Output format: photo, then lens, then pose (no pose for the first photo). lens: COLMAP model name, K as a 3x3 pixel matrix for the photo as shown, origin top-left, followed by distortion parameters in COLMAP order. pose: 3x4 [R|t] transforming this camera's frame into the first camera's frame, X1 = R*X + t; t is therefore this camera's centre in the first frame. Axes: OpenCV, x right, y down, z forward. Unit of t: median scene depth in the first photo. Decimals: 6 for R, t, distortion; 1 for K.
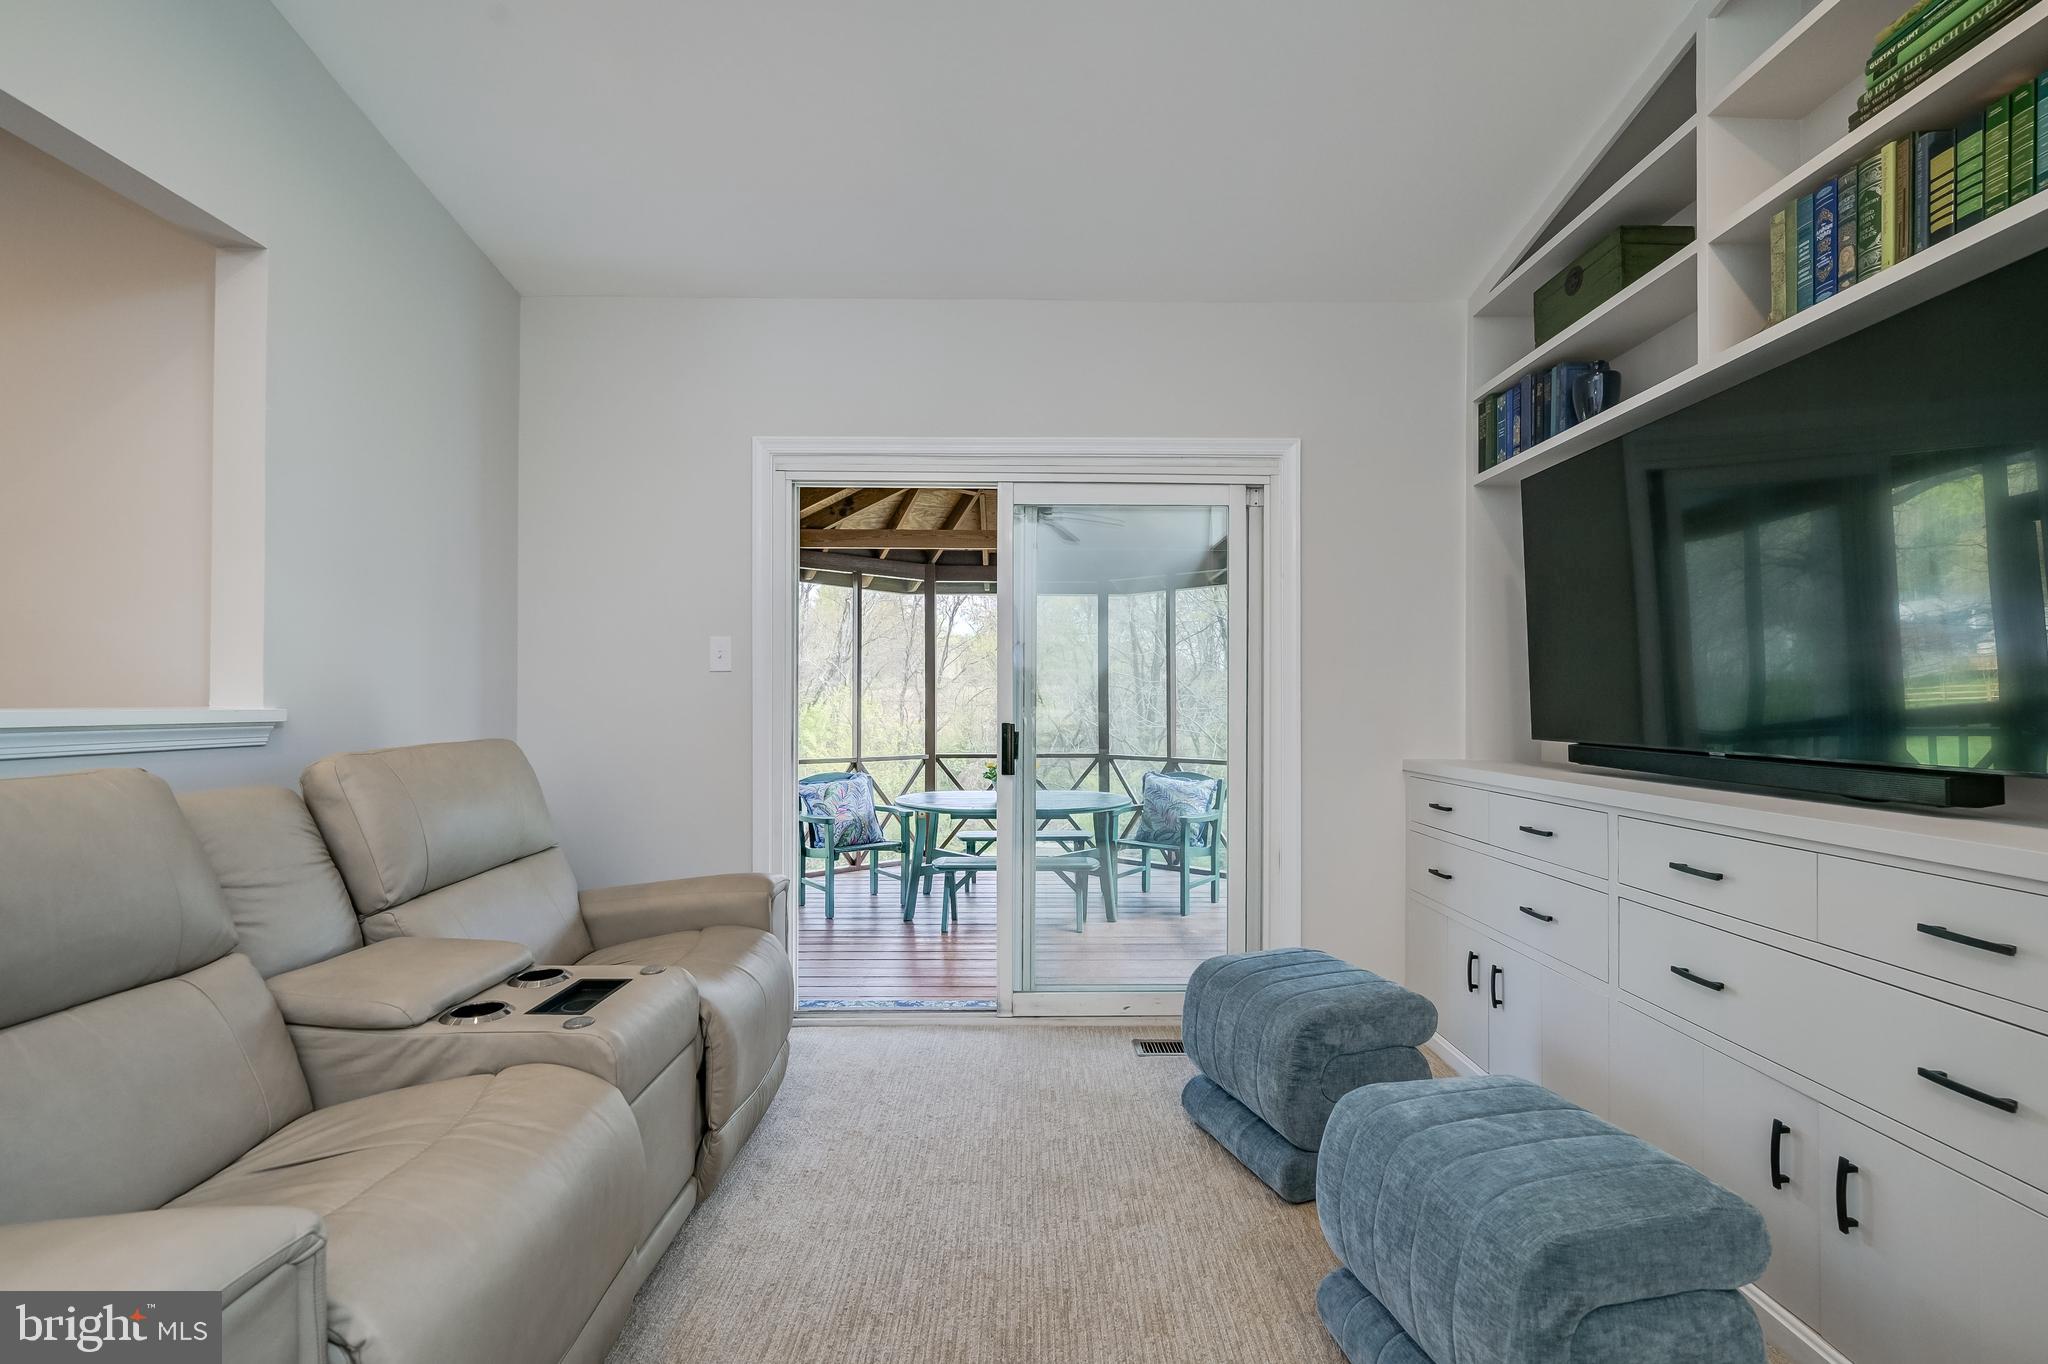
lens RADIAL K [[846.6, 0, 1046.1], [0, 846.6, 695.8], [0, 0, 1]] dist [-0.000381, 0.000200]
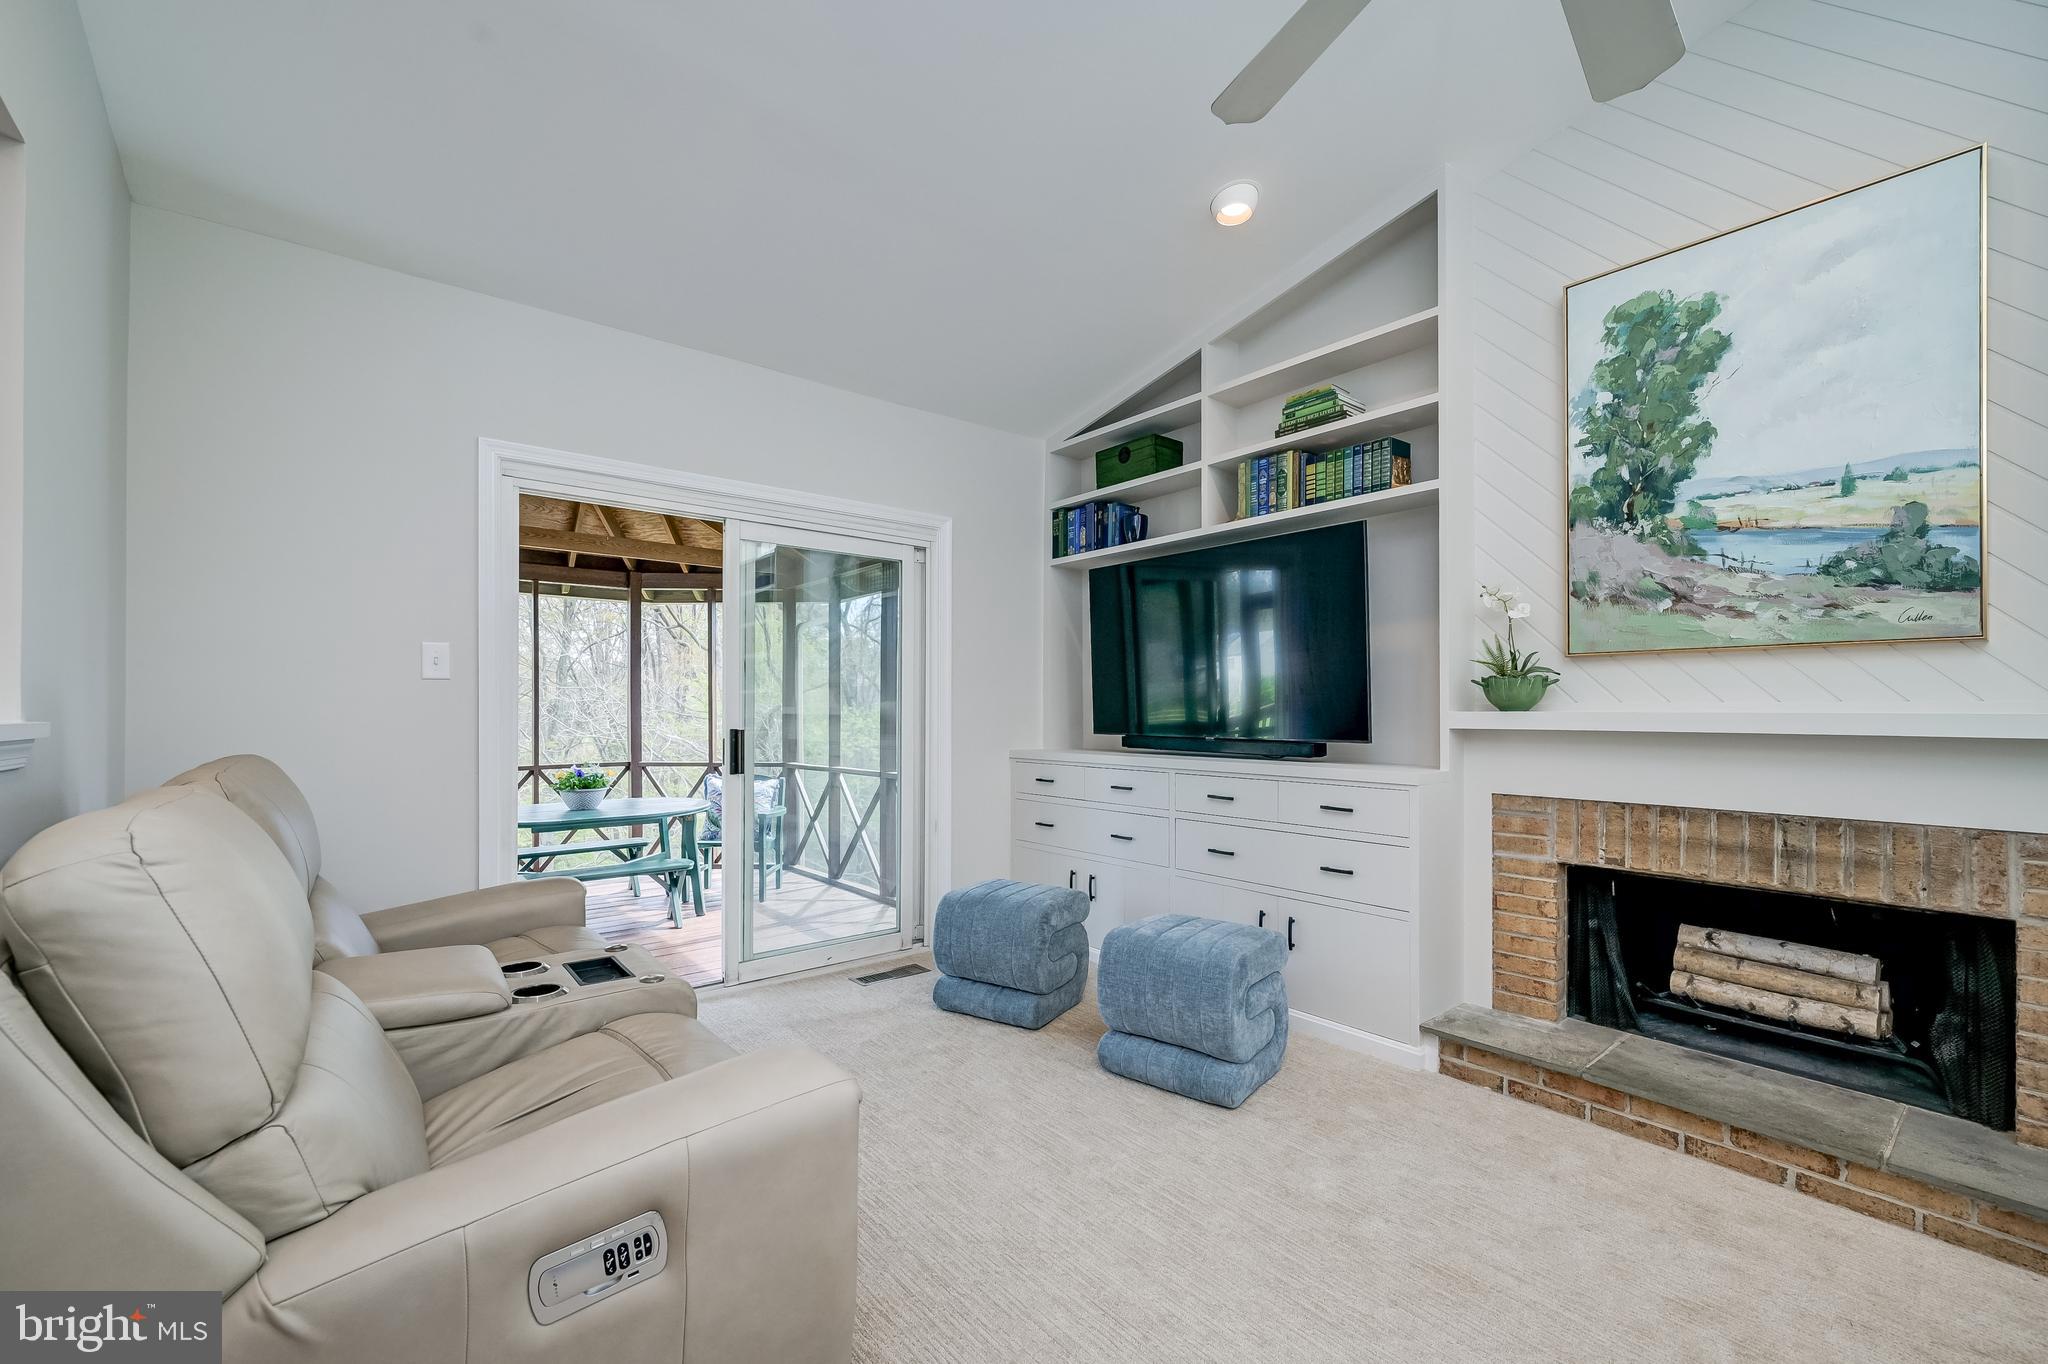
lens RADIAL K [[834.1, 0, 1020.7], [0, 834.1, 707.2], [0, 0, 1]] dist [-0.000898, -0.000056]
pose [[0.787685, 0.001163, 0.616078, -0.647140], [-0.004519, 0.999982, 0.003891, -0.005708], [-0.616062, -0.005849, 0.787676, -0.189956]]
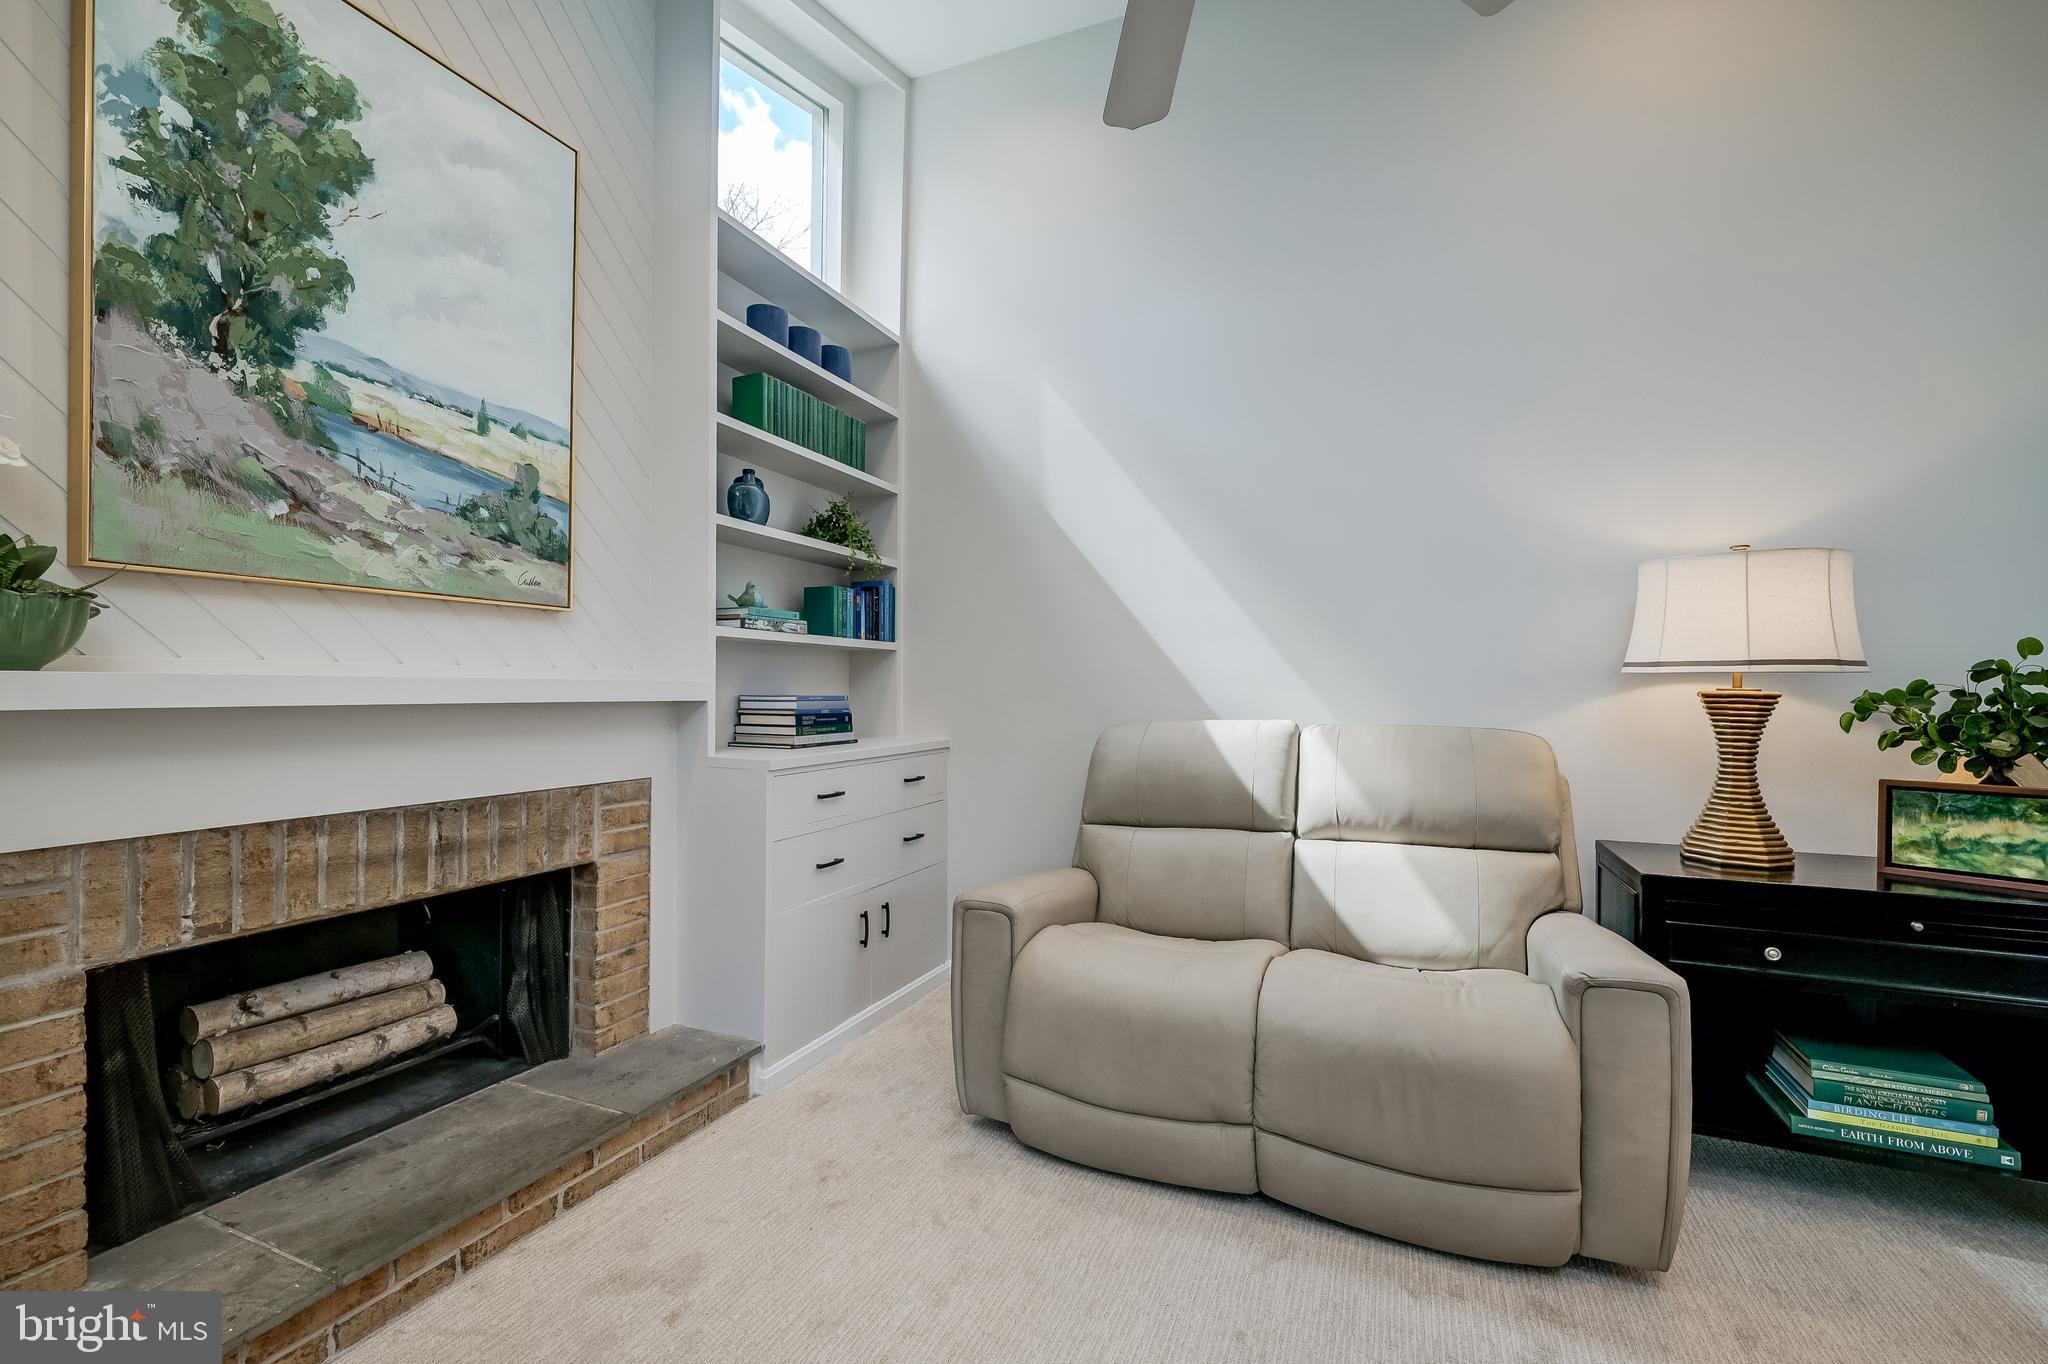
lens RADIAL K [[846.6, 0, 1046.1], [0, 846.6, 695.8], [0, 0, 1]] dist [-0.000381, 0.000200]
pose [[-0.913241, -0.016974, 0.407067, -0.139449], [-0.015947, 0.999855, 0.005916, 0.005295], [-0.407109, -0.001088, -0.913379, 0.630558]]
